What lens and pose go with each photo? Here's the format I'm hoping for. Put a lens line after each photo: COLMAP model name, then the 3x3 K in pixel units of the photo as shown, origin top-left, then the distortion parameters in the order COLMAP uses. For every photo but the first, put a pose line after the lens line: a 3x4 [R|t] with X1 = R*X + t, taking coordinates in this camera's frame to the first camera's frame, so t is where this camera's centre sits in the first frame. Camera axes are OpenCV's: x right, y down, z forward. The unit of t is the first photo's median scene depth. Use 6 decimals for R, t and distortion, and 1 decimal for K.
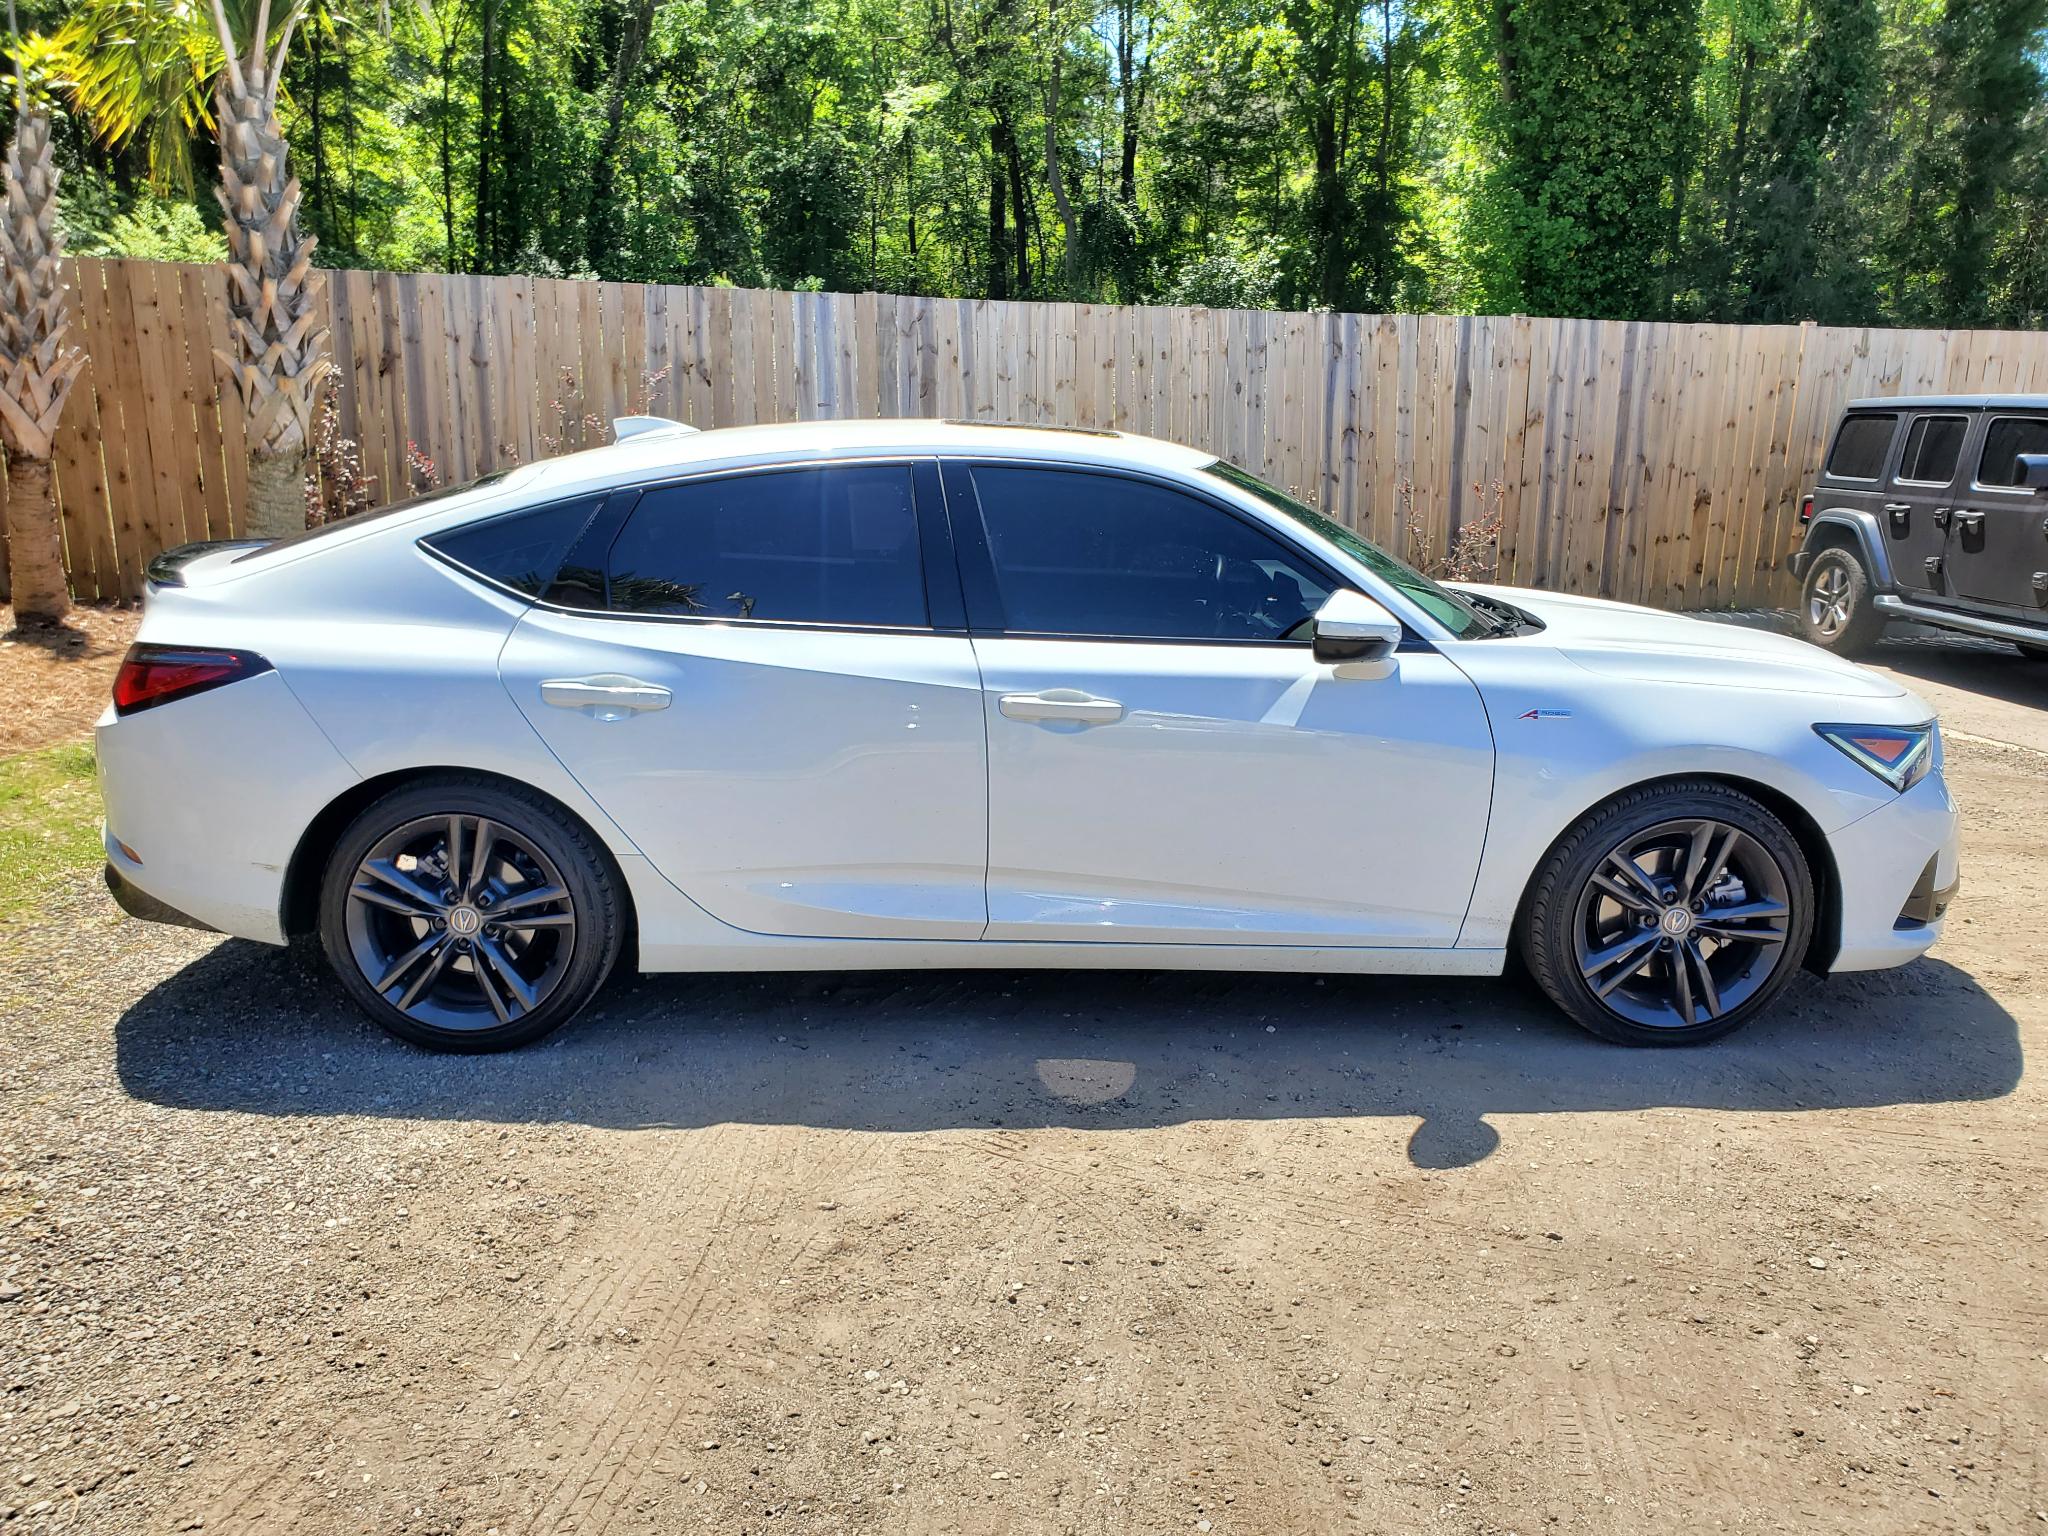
lens RADIAL K [[1611.5, 0, 1023.9], [0, 1611.5, 786.6], [0, 0, 1]] dist [-0.004039, 0.016470]
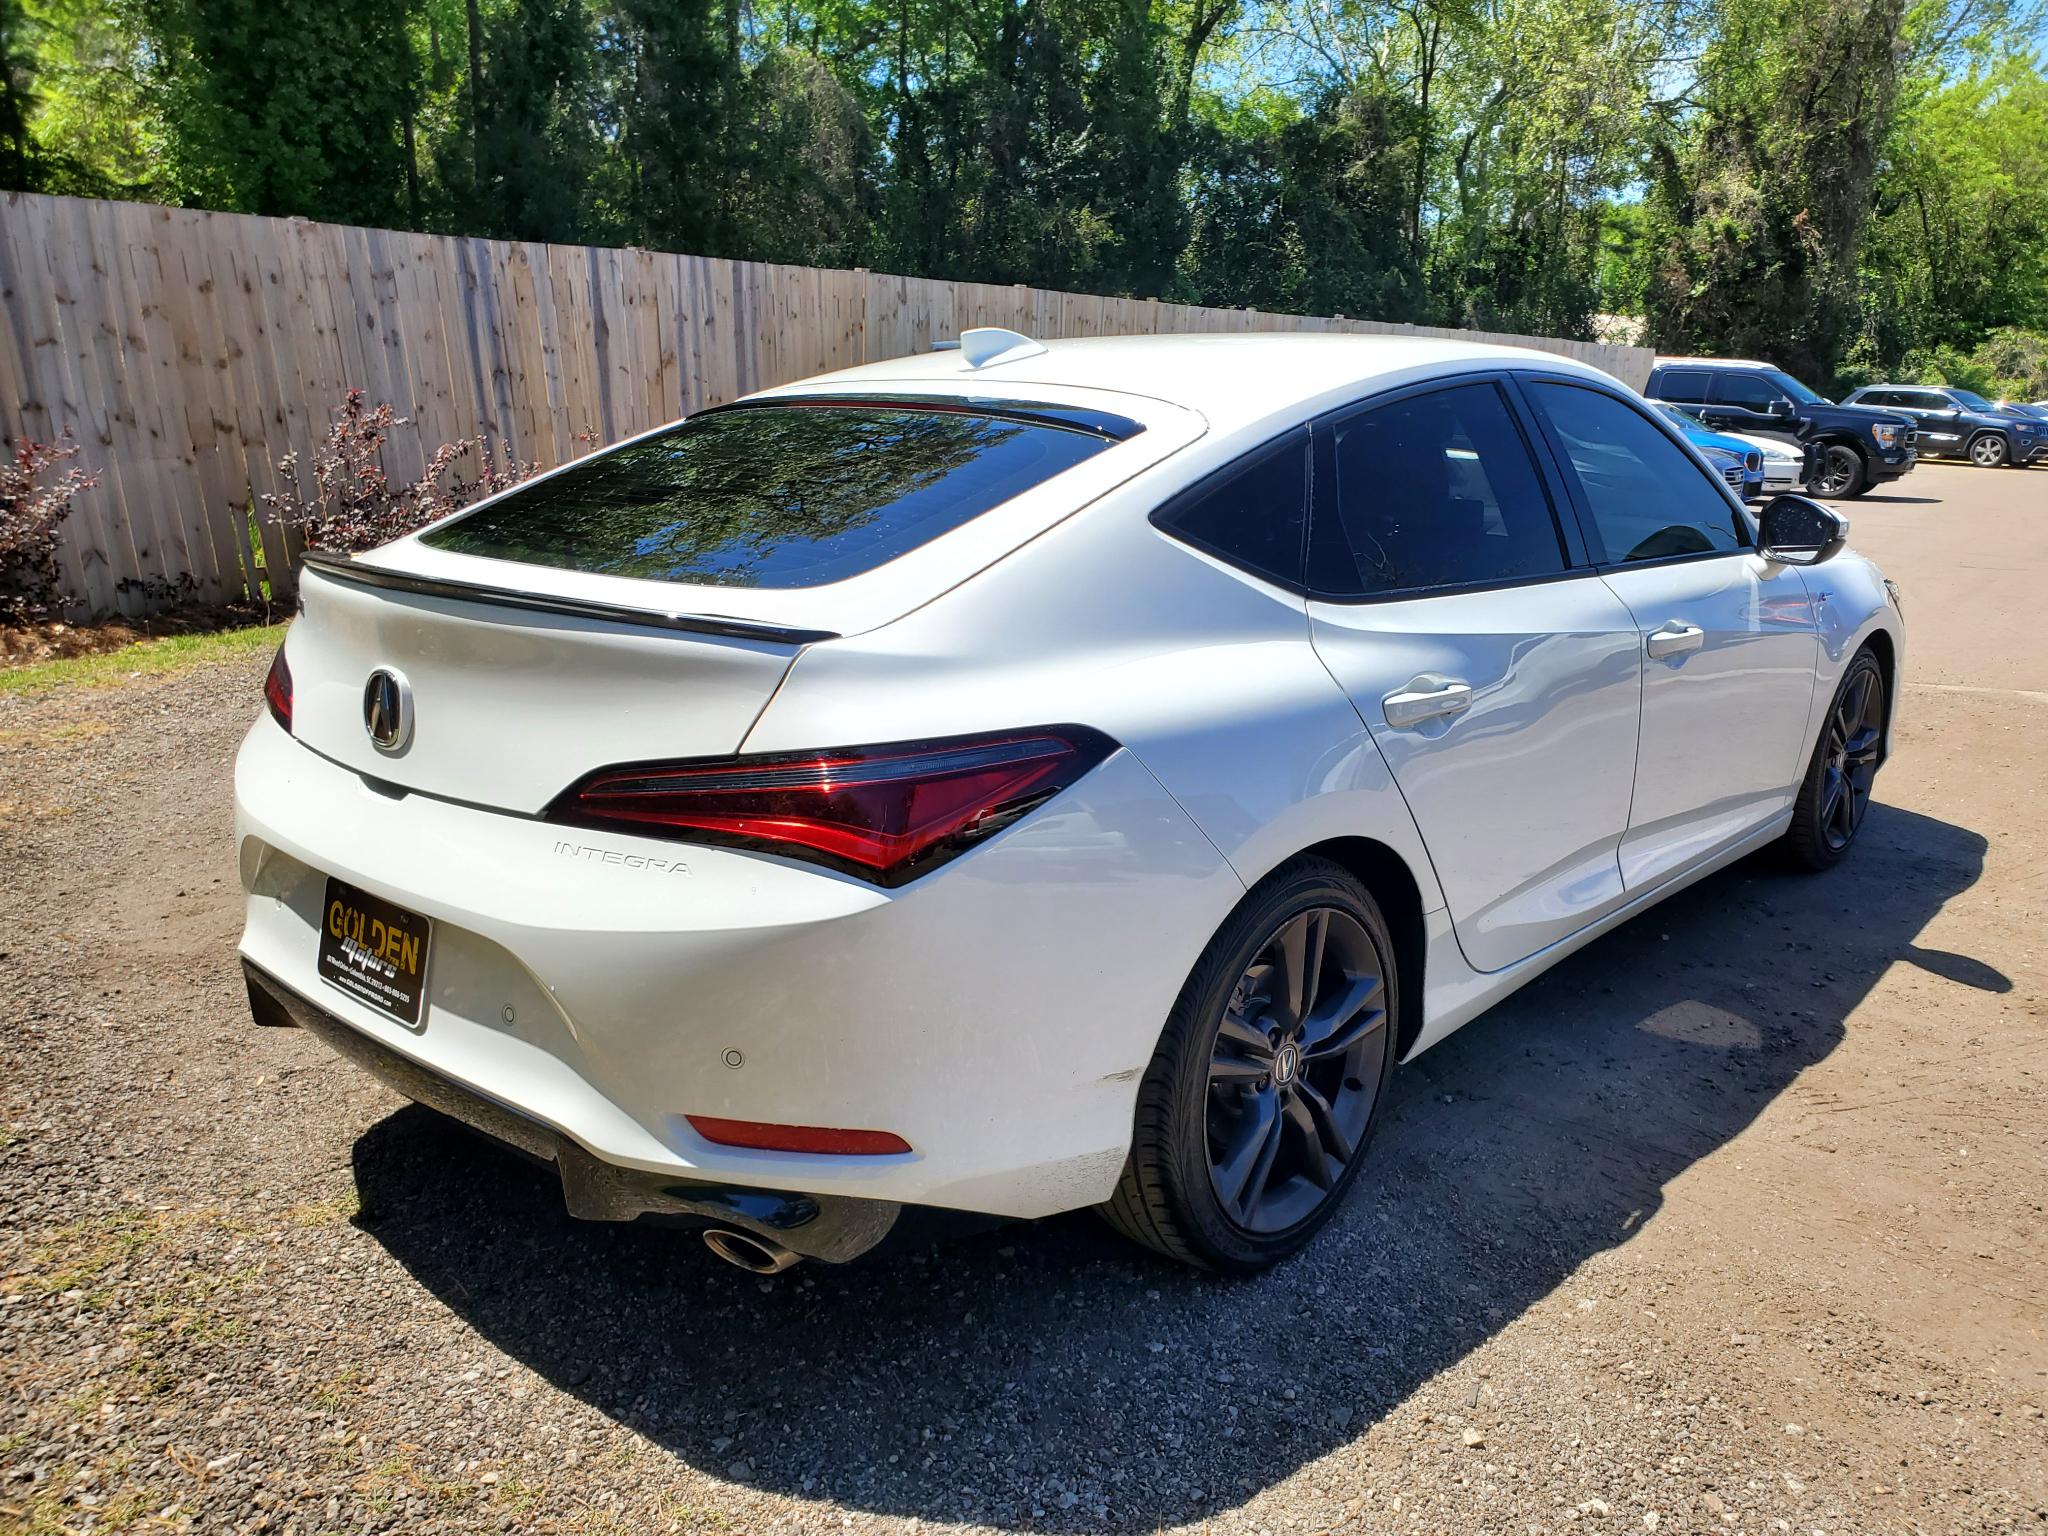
lens RADIAL K [[1611.5, 0, 1070.4], [0, 1611.5, 783.1], [0, 0, 1]] dist [-0.004039, 0.016470]
pose [[0.678185, -0.187097, 0.710676, -0.254122], [0.167482, 0.980950, 0.098426, -0.034275], [-0.715552, 0.052274, 0.696601, 0.170495]]
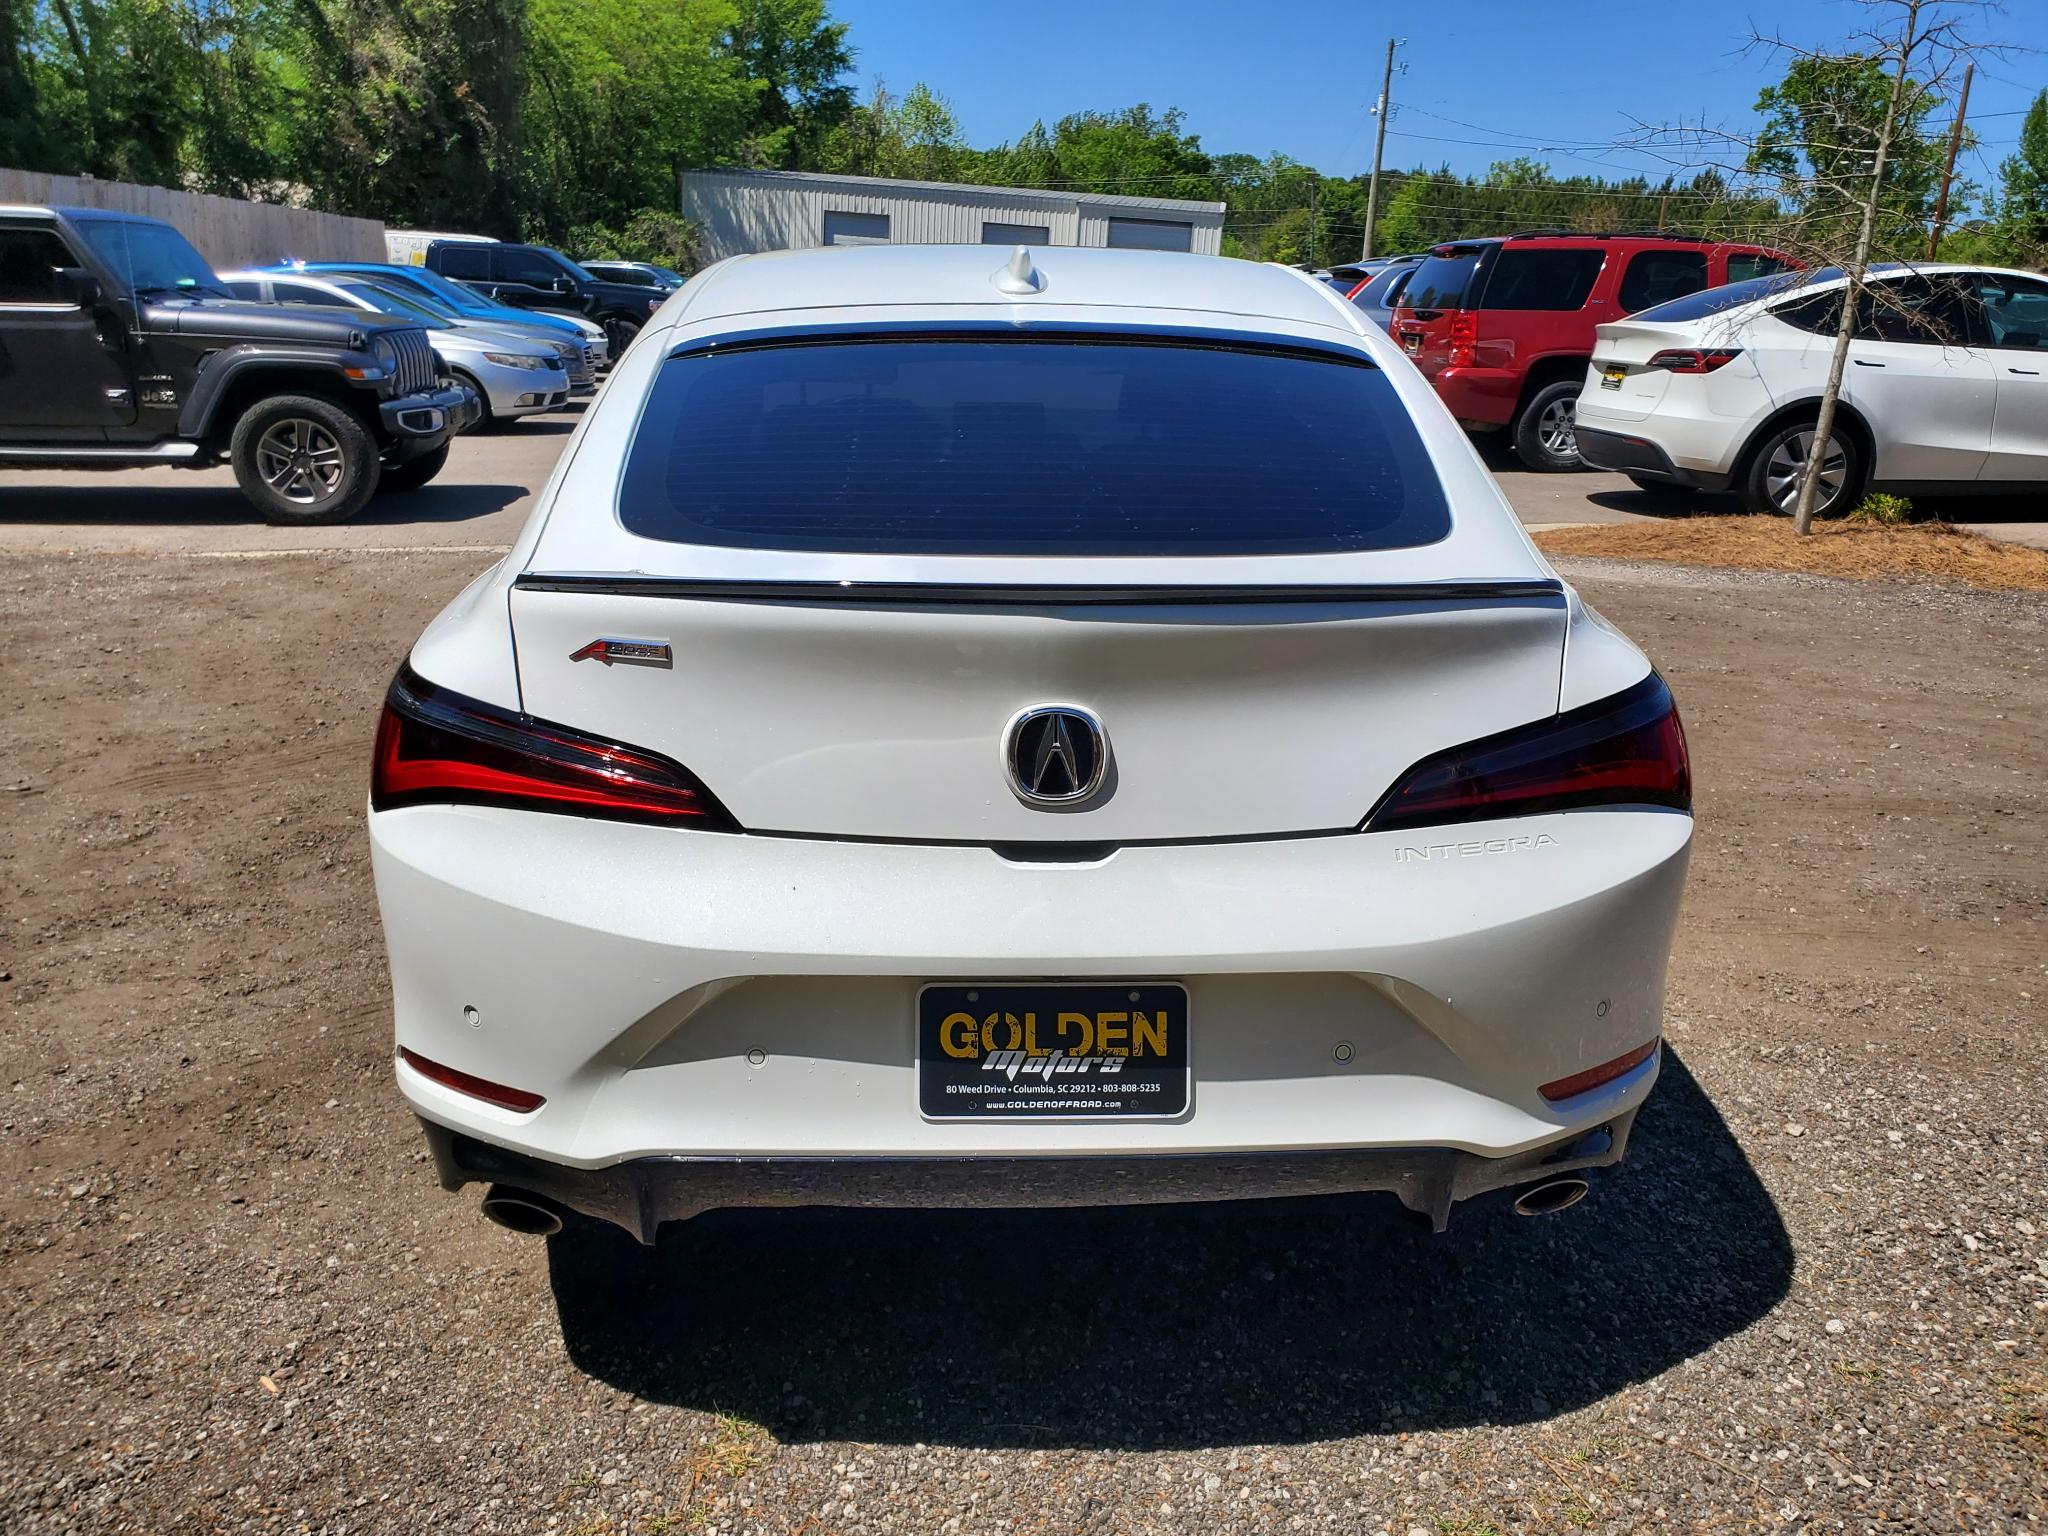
lens RADIAL K [[1611.5, 0, 1028.2], [0, 1611.5, 775.7], [0, 0, 1]] dist [-0.004039, 0.016470]
pose [[-0.036071, -0.313890, 0.948774, -0.310752], [0.204644, 0.926953, 0.314451, -0.083774], [-0.978172, 0.205504, 0.030800, 0.362866]]
